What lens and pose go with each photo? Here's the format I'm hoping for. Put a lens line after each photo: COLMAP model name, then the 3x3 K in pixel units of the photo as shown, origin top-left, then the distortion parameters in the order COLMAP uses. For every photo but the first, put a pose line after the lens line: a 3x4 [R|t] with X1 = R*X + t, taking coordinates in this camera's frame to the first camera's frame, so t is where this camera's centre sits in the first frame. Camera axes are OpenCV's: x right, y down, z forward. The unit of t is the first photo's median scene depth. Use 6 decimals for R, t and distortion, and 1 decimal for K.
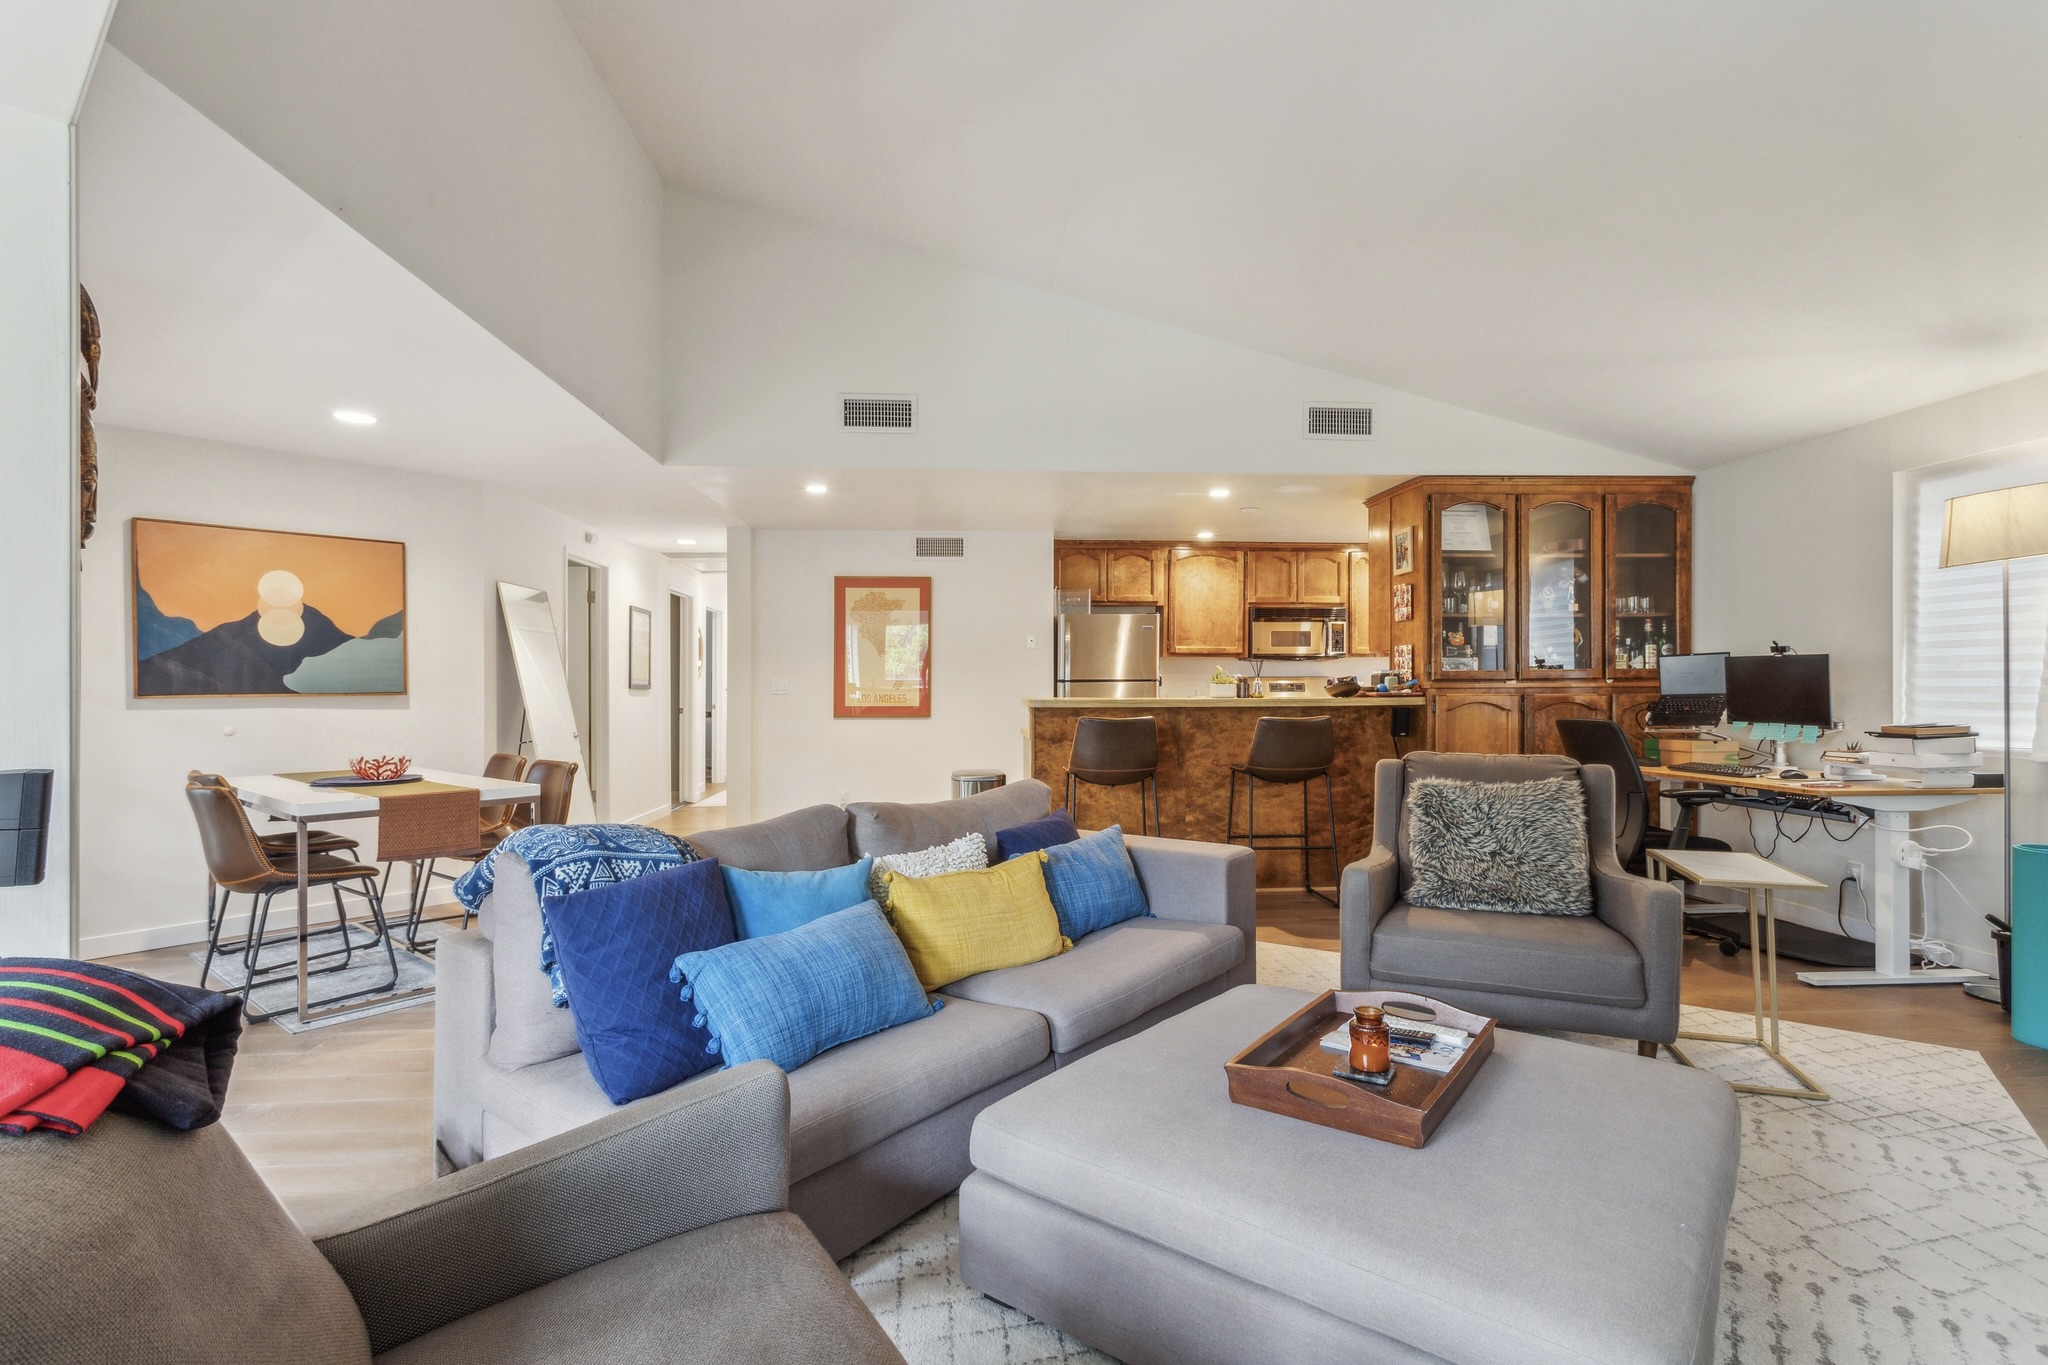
lens RADIAL K [[967.1, 0, 1024.0], [0, 967.1, 682.5], [0, 0, 1]] dist [-0.001191, 0.016531]
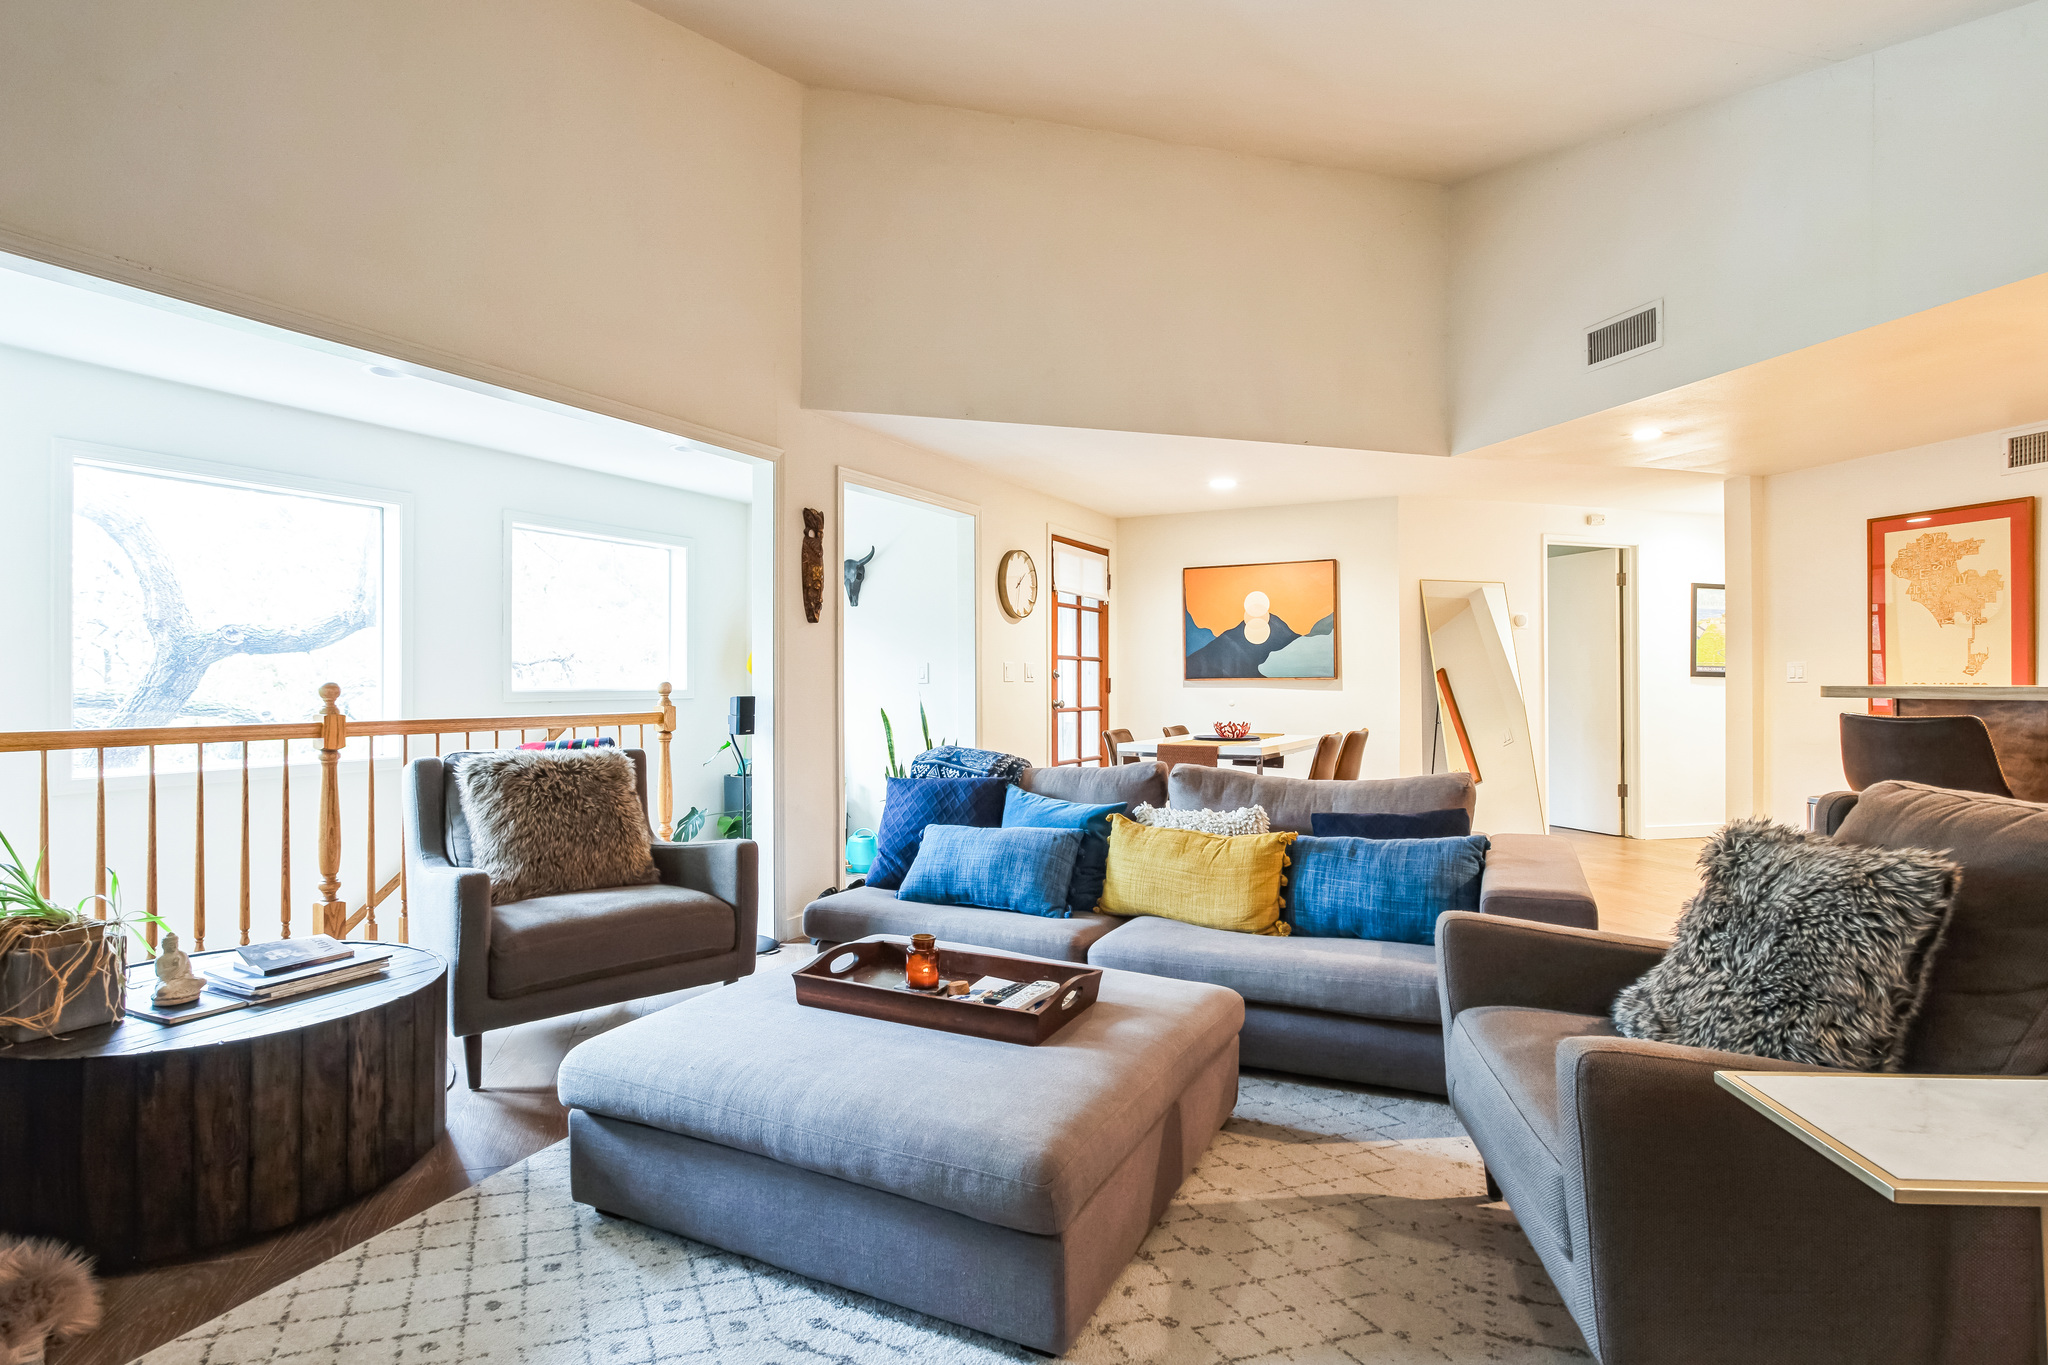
lens RADIAL K [[1034.2, 0, 1024.0], [0, 1034.2, 682.5], [0, 0, 1]] dist [-0.042273, 0.023053]
pose [[0.221918, 0.001651, -0.975064, 0.611513], [0.001798, 0.999996, 0.002103, 0.014226], [0.975064, -0.002220, 0.221914, 0.327471]]
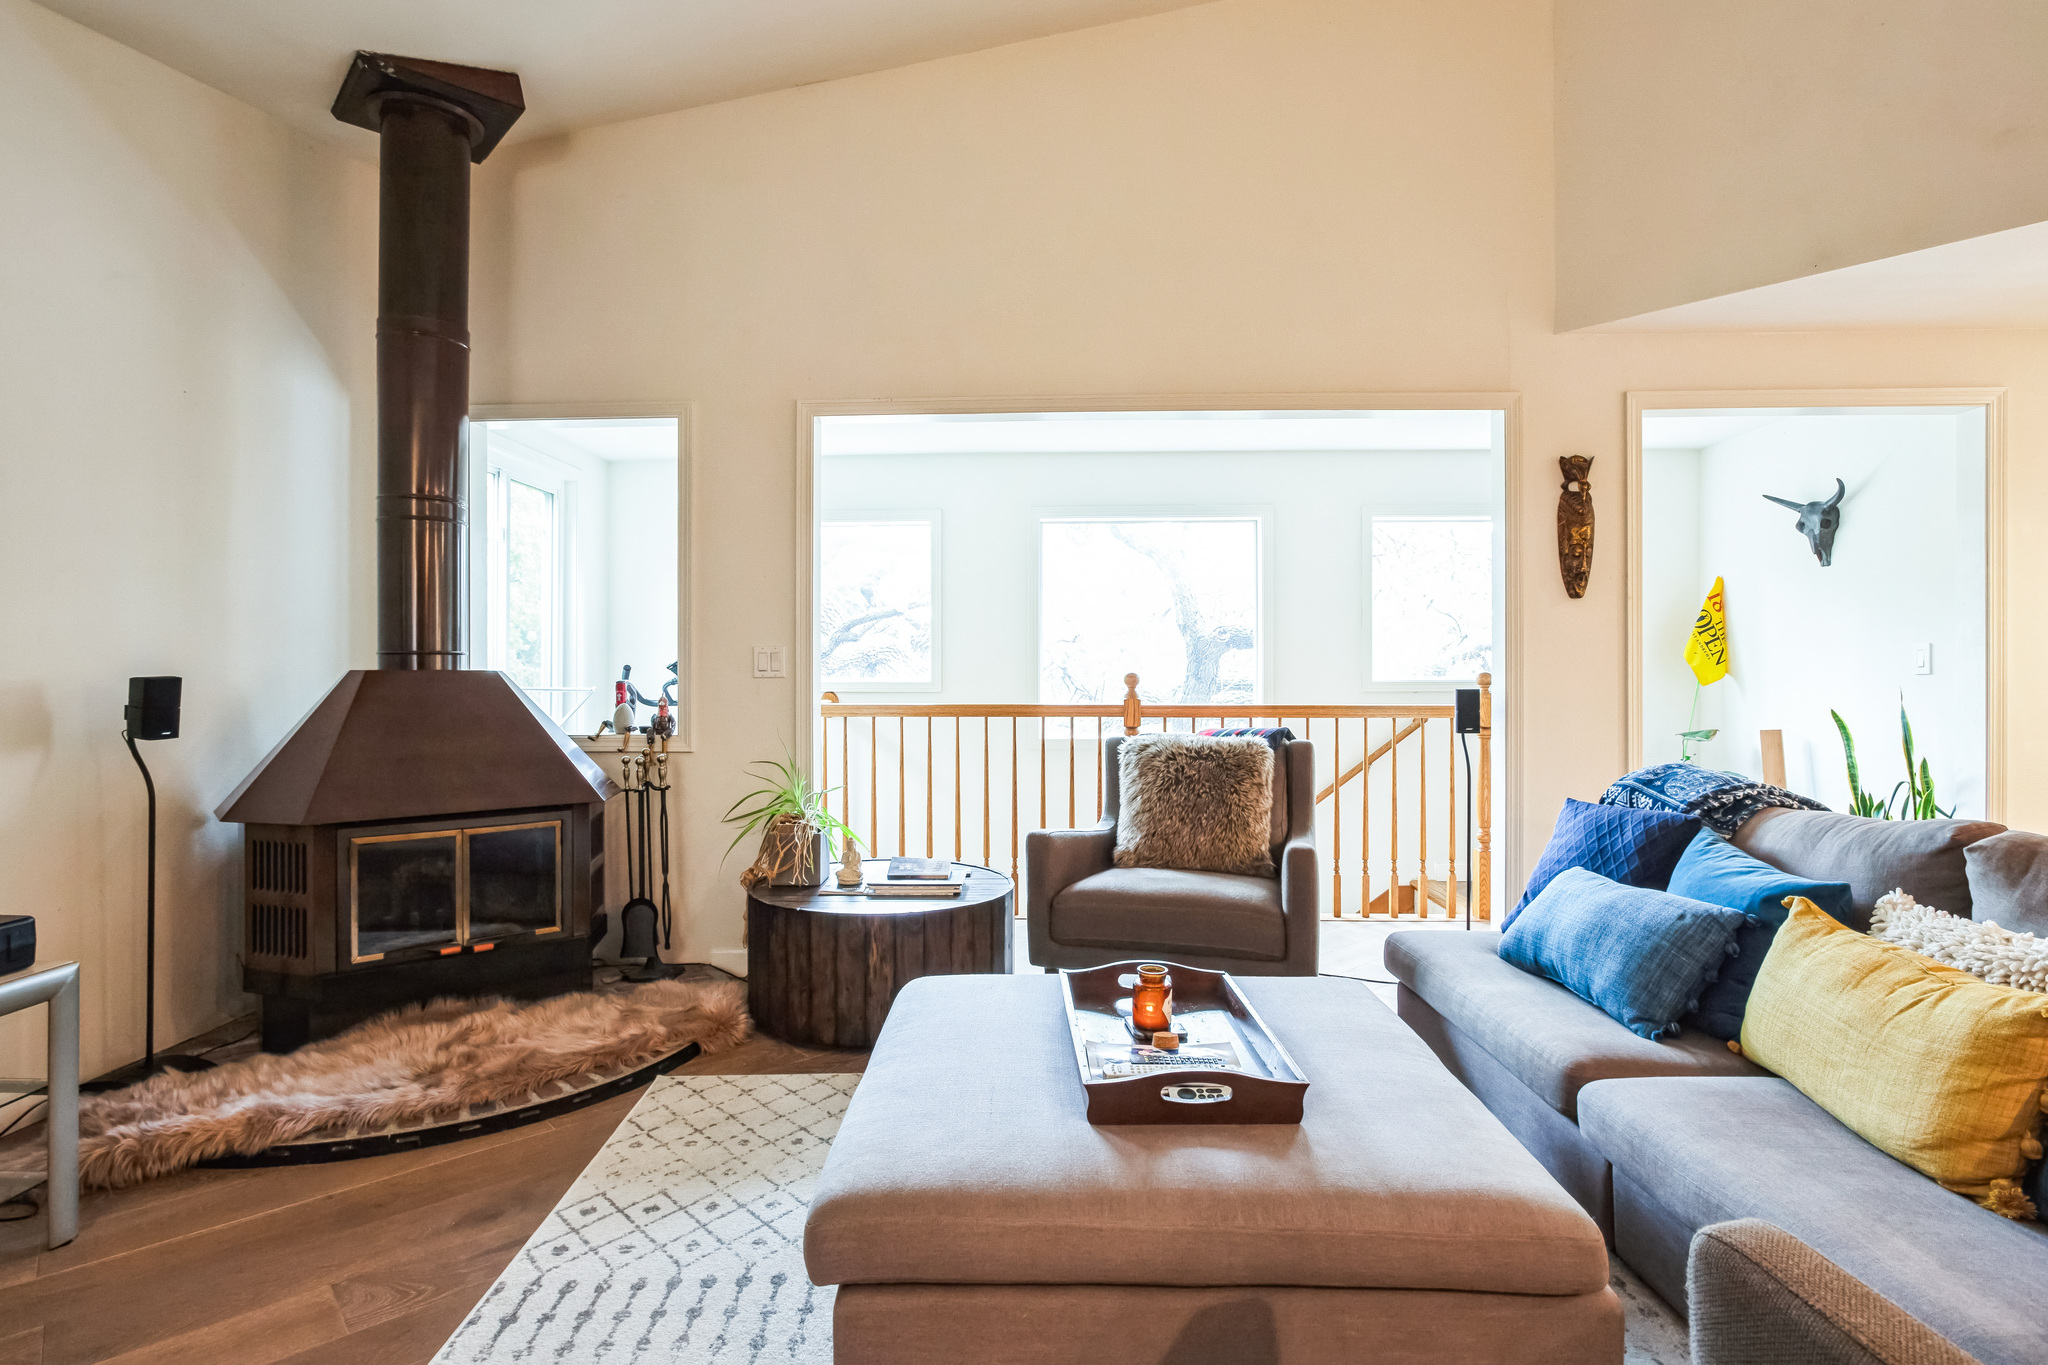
lens RADIAL K [[1034.2, 0, 1024.0], [0, 1034.2, 682.5], [0, 0, 1]] dist [-0.042273, 0.023053]
pose [[-0.780105, 0.009412, -0.625578, 0.432903], [0.003548, 0.999937, 0.010620, 0.013411], [0.625639, 0.006065, -0.780089, 0.675050]]
